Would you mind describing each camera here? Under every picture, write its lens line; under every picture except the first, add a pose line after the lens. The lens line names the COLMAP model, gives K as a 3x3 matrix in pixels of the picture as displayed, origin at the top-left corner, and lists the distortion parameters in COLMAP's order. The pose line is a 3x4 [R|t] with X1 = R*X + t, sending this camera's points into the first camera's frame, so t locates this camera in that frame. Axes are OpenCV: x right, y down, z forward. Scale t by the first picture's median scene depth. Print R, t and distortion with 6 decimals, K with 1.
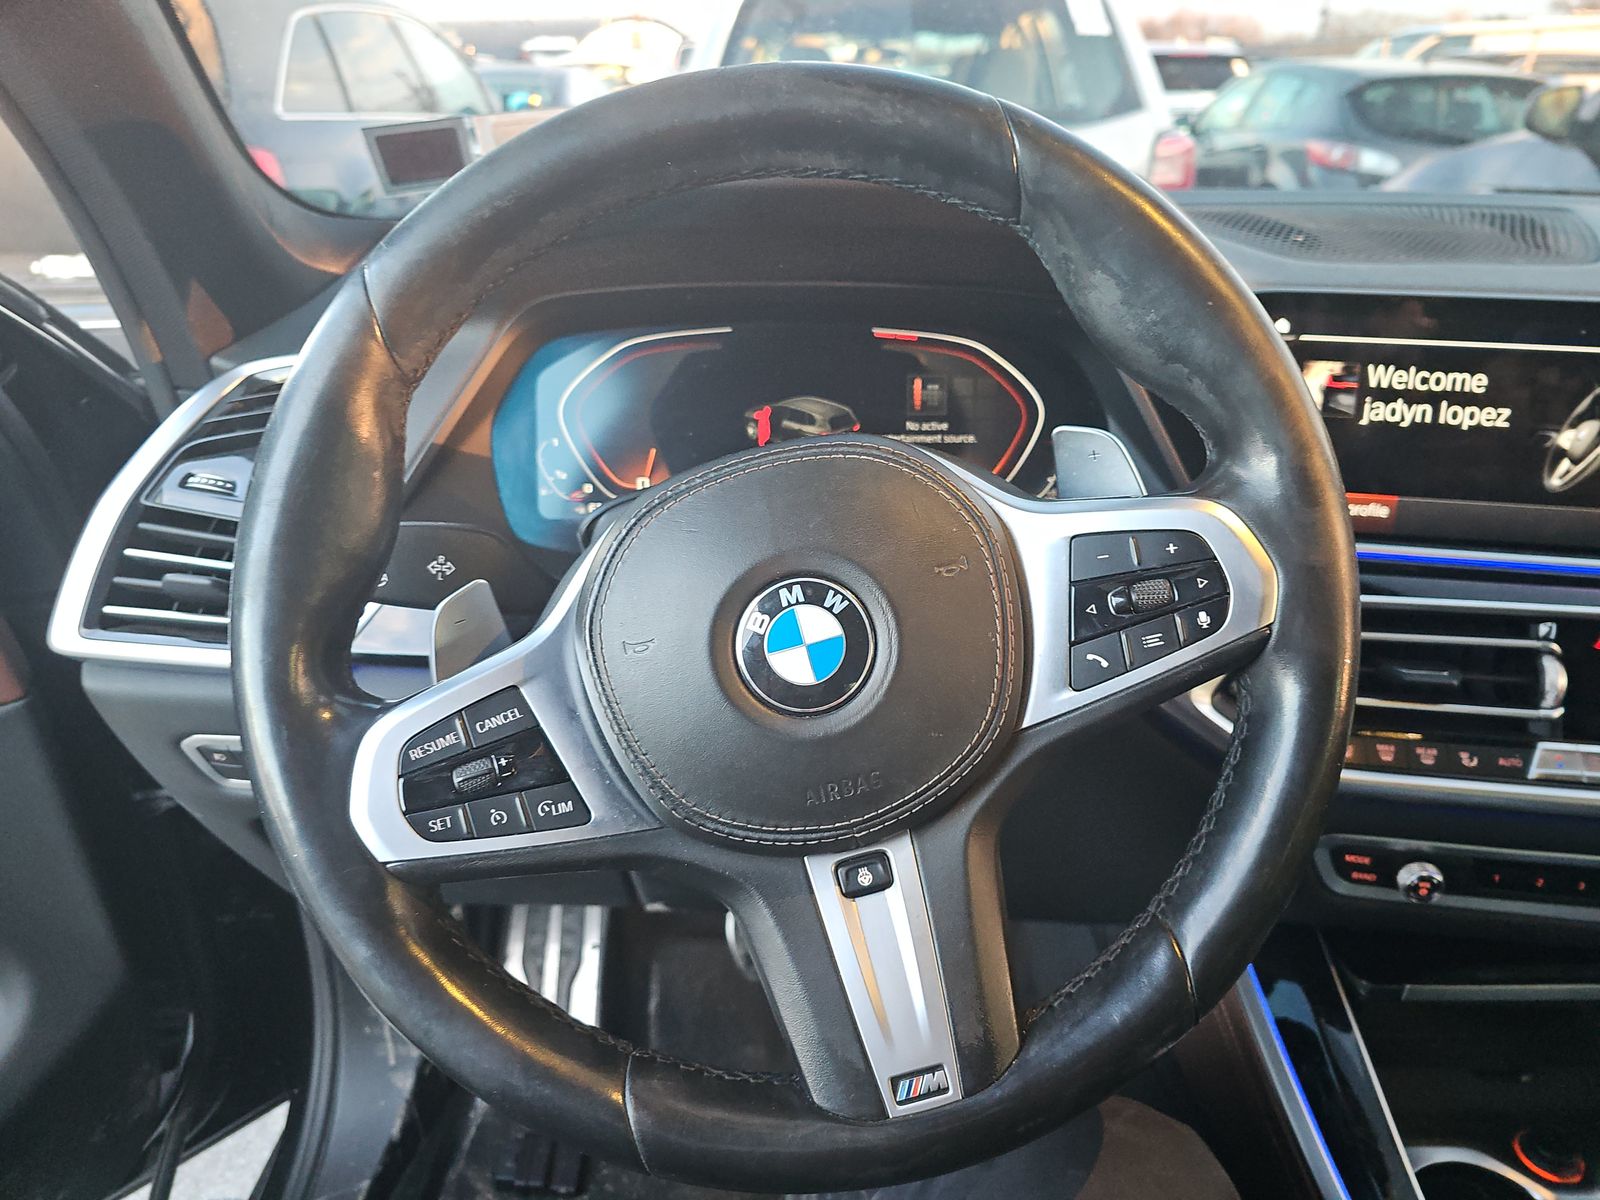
lens RADIAL K [[1068.7, 0, 794.3], [0, 1068.7, 602.8], [0, 0, 1]] dist [0.028233, -0.021317]
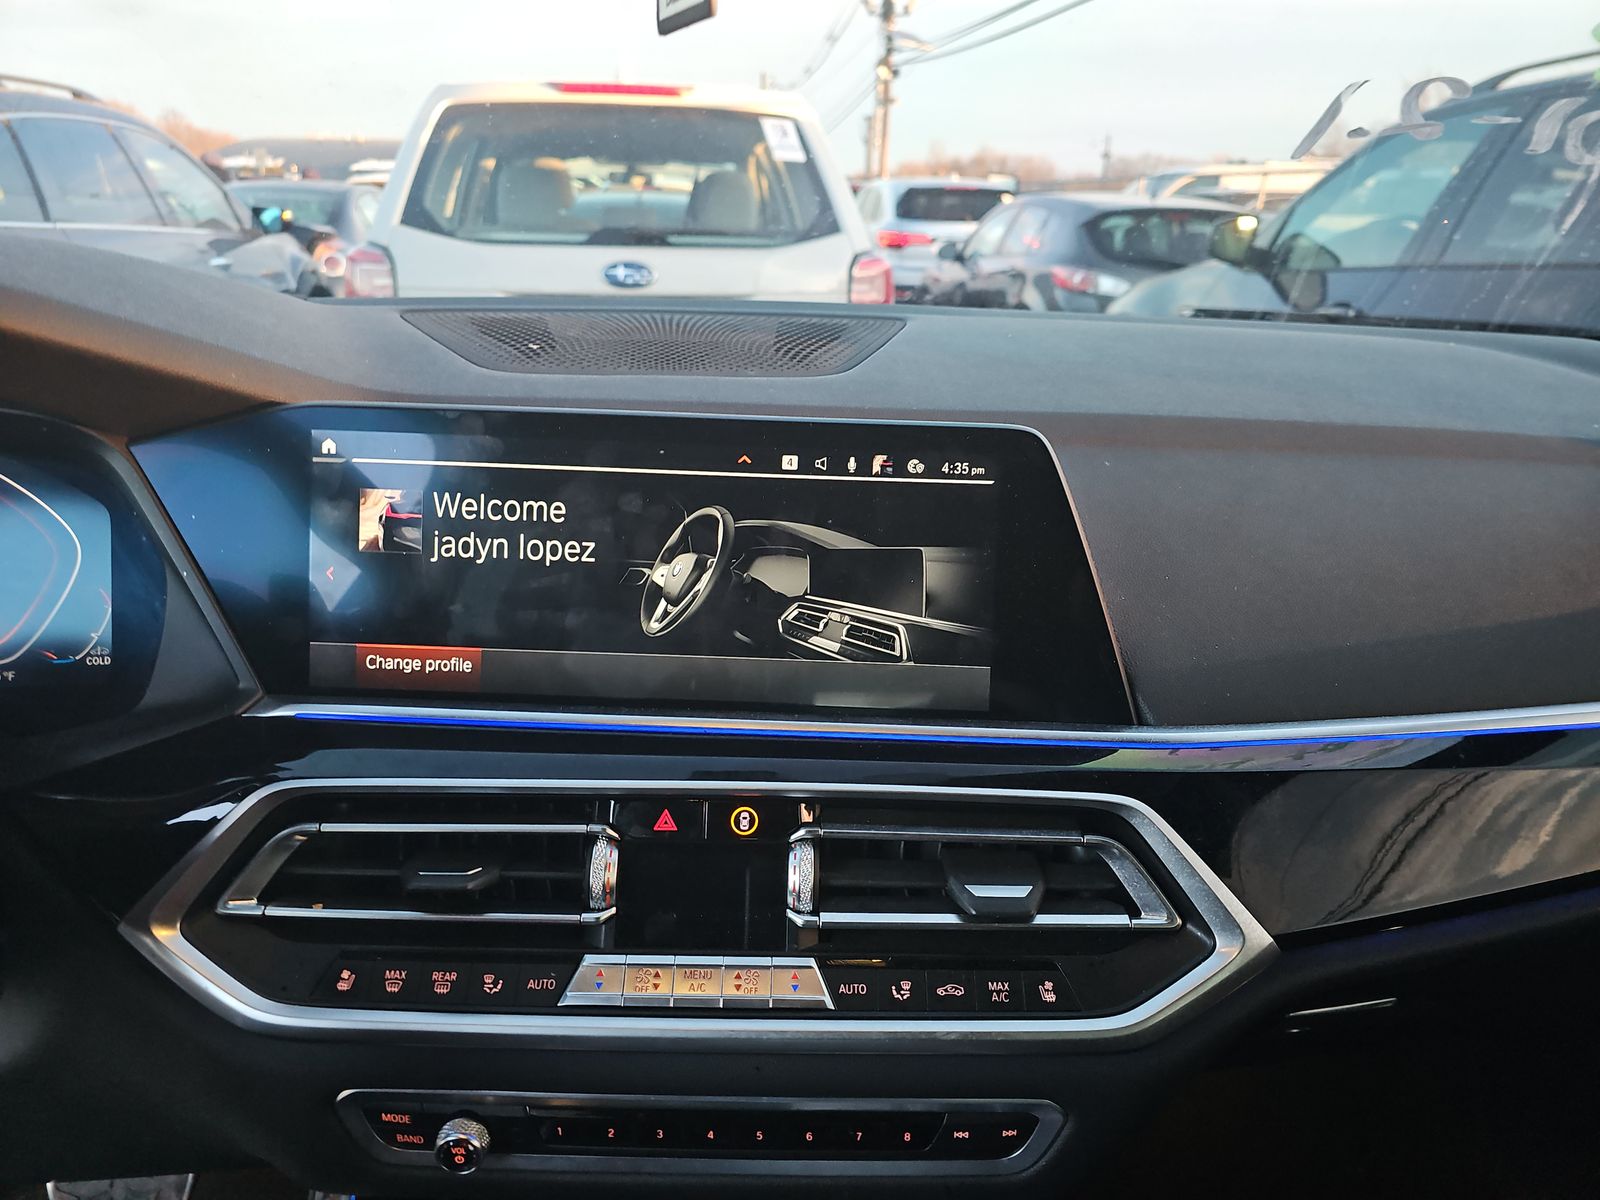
lens RADIAL K [[1068.7, 0, 797.6], [0, 1068.7, 595.6], [0, 0, 1]] dist [0.028233, -0.021317]
pose [[0.992599, -0.024102, 0.119019, 0.709742], [0.036566, 0.993939, -0.103676, -0.044318], [-0.115799, 0.107261, 0.987464, 0.155120]]
